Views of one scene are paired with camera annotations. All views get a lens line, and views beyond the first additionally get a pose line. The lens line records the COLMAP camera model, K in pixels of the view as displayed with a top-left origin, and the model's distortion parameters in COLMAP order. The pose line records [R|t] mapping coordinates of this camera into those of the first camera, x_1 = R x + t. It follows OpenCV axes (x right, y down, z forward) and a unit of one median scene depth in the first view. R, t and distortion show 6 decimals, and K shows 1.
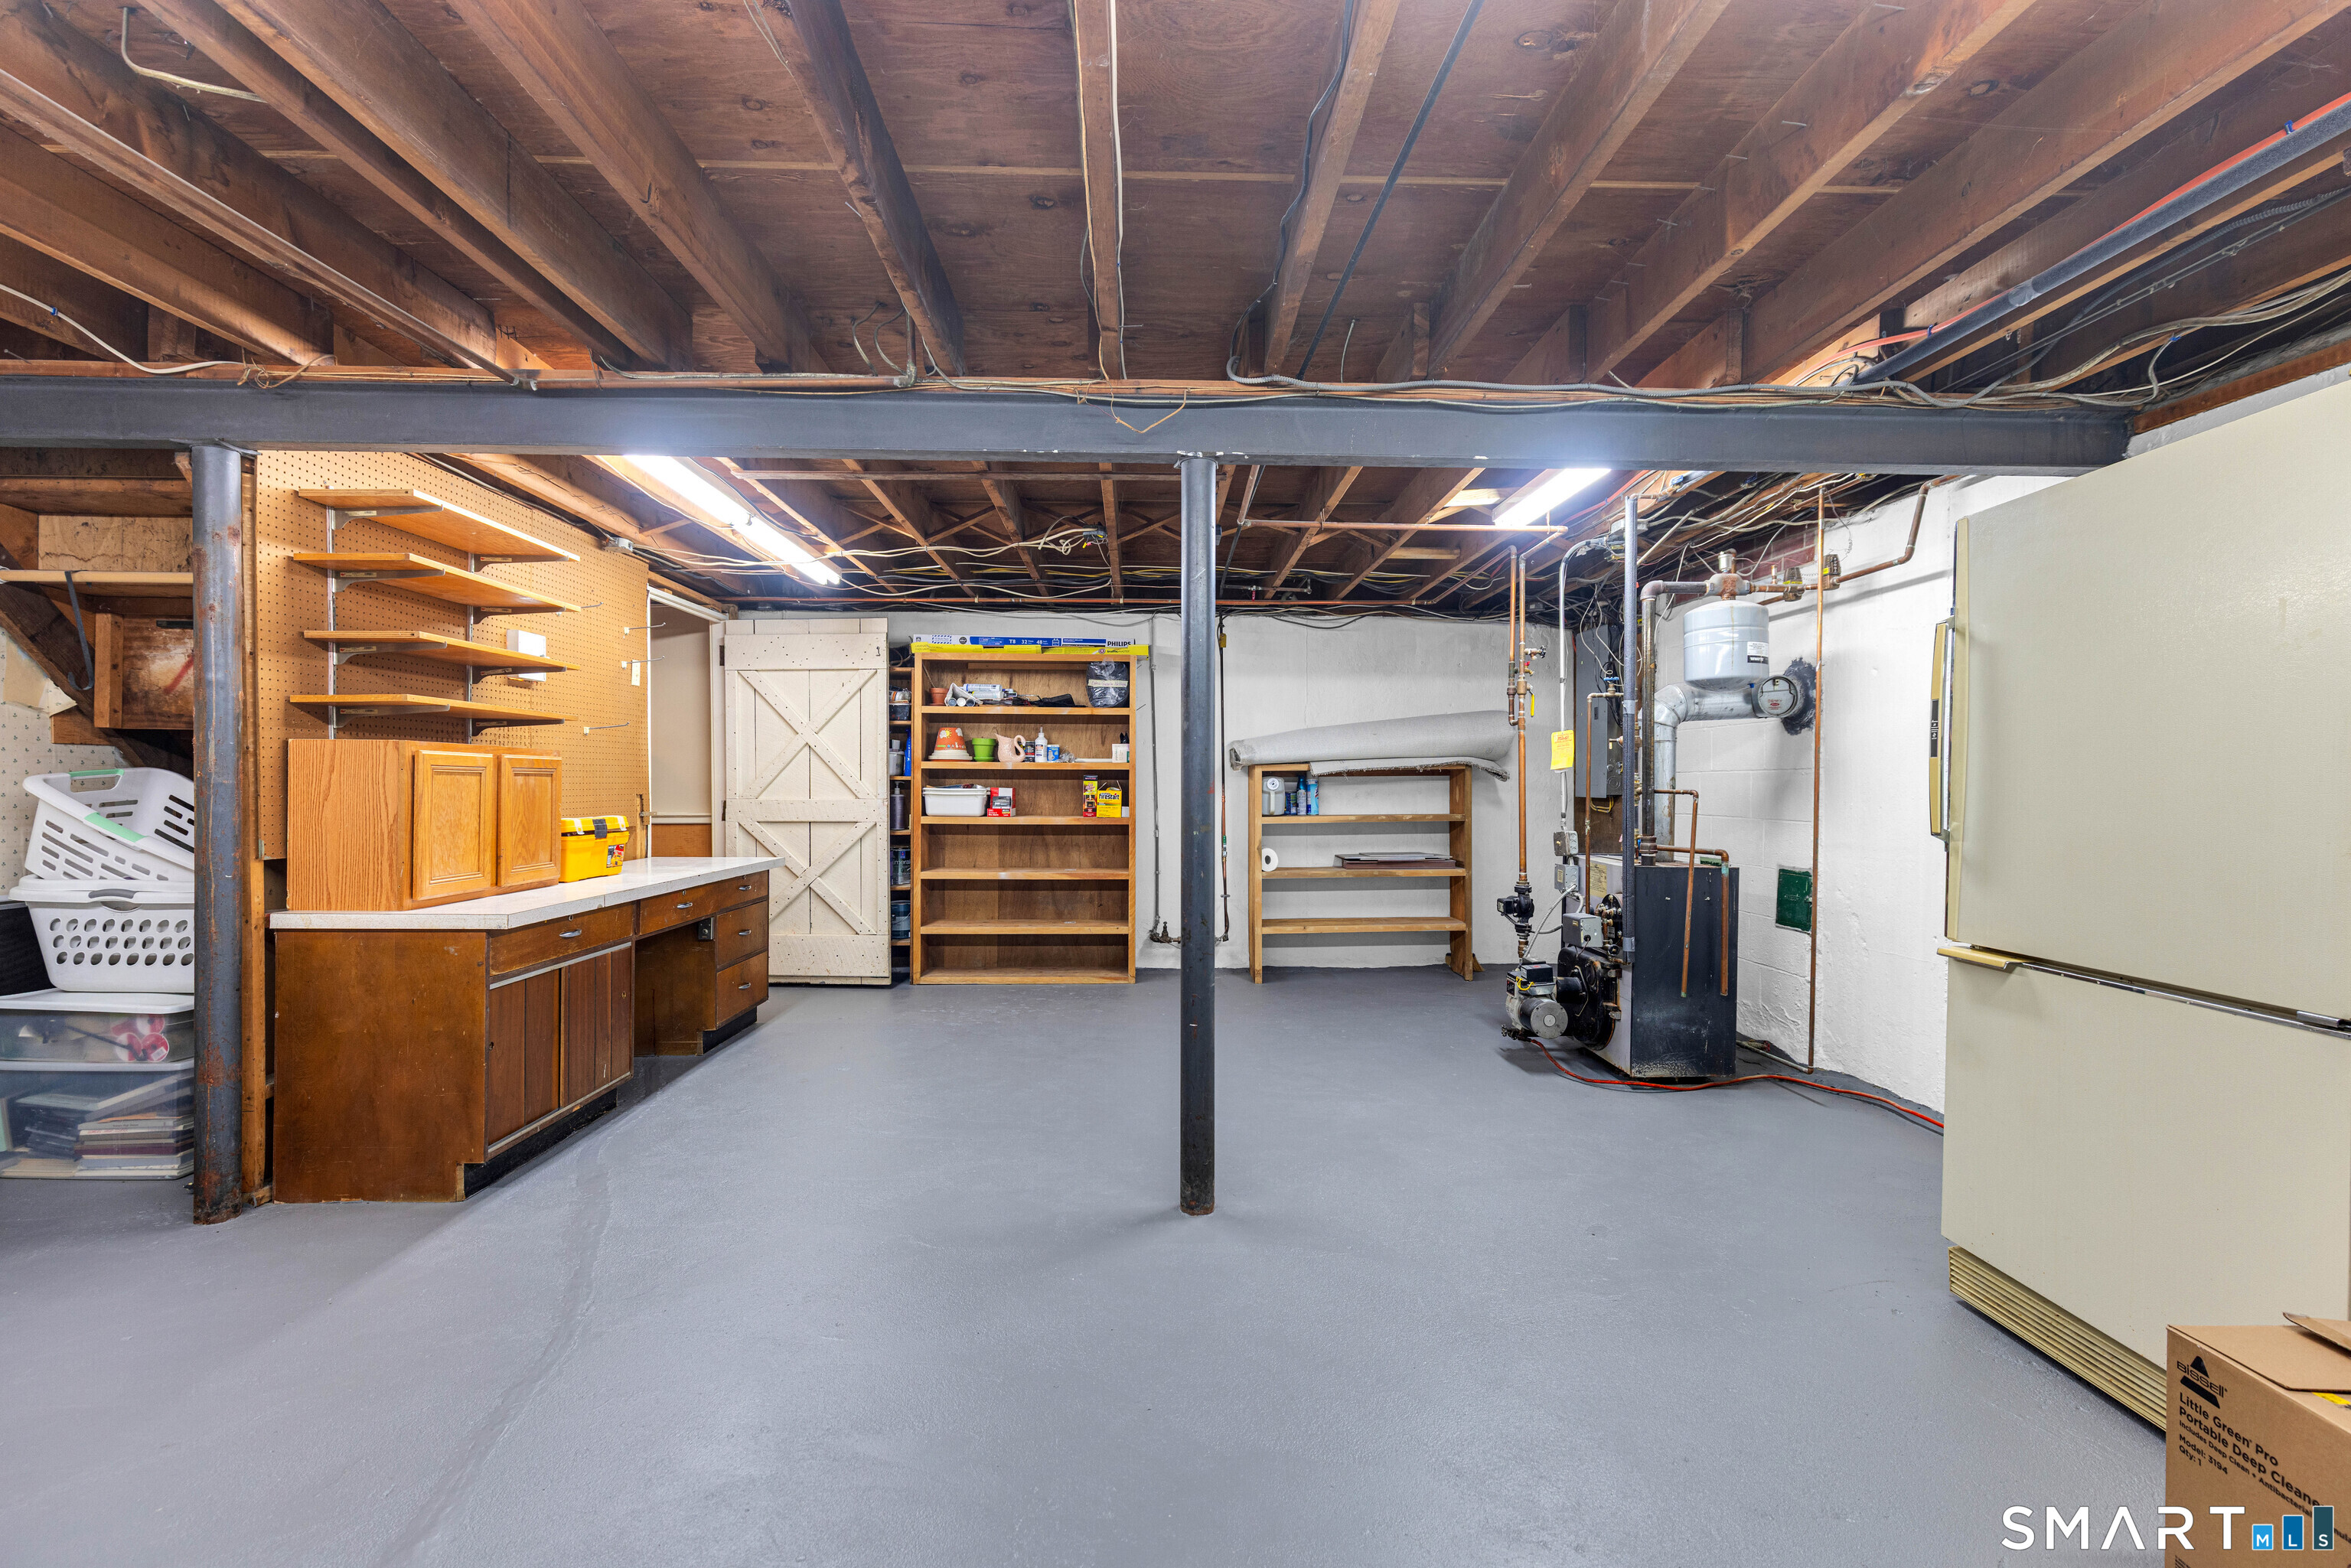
lens RADIAL K [[1058.1, 0, 1175.3], [0, 1058.1, 783.9], [0, 0, 1]] dist [-0.001311, -0.001644]
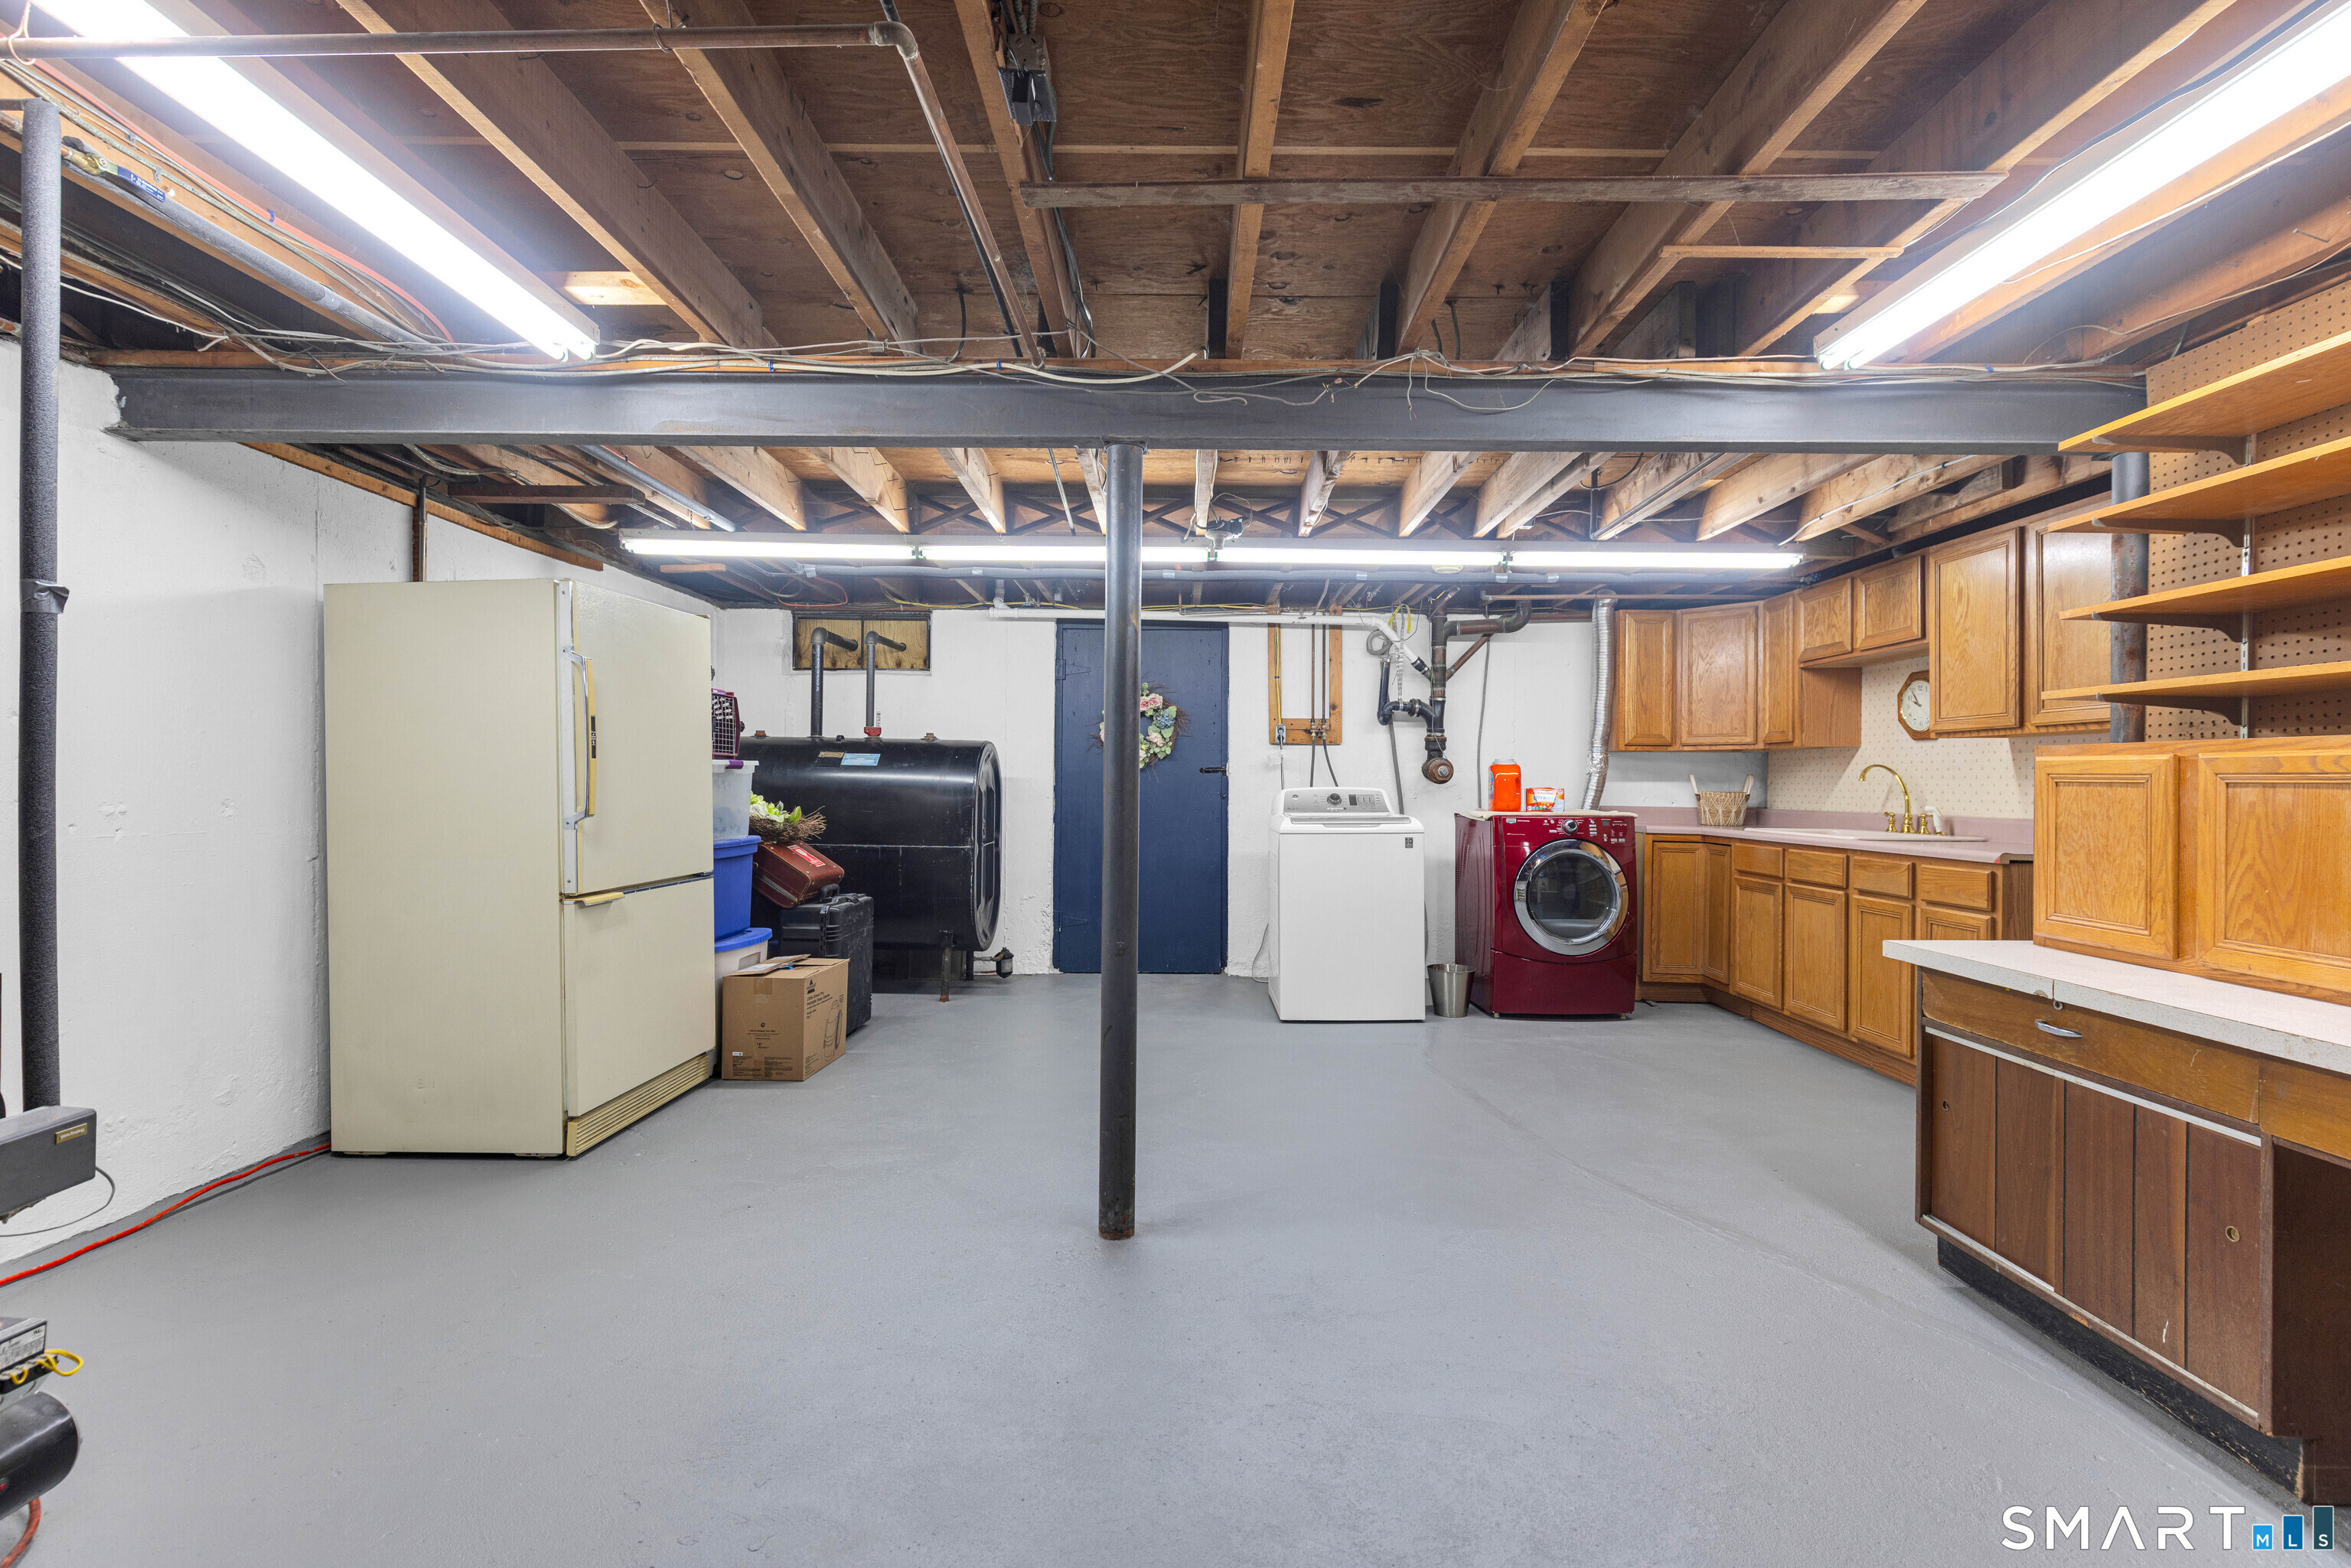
lens RADIAL K [[1058.1, 0, 1173.1], [0, 1058.1, 784.7], [0, 0, 1]] dist [-0.001311, -0.001644]
pose [[-0.998918, -0.012815, 0.044696, -0.059043], [-0.012608, 0.999908, 0.004902, -0.004457], [-0.044754, 0.004334, -0.998989, 1.690997]]
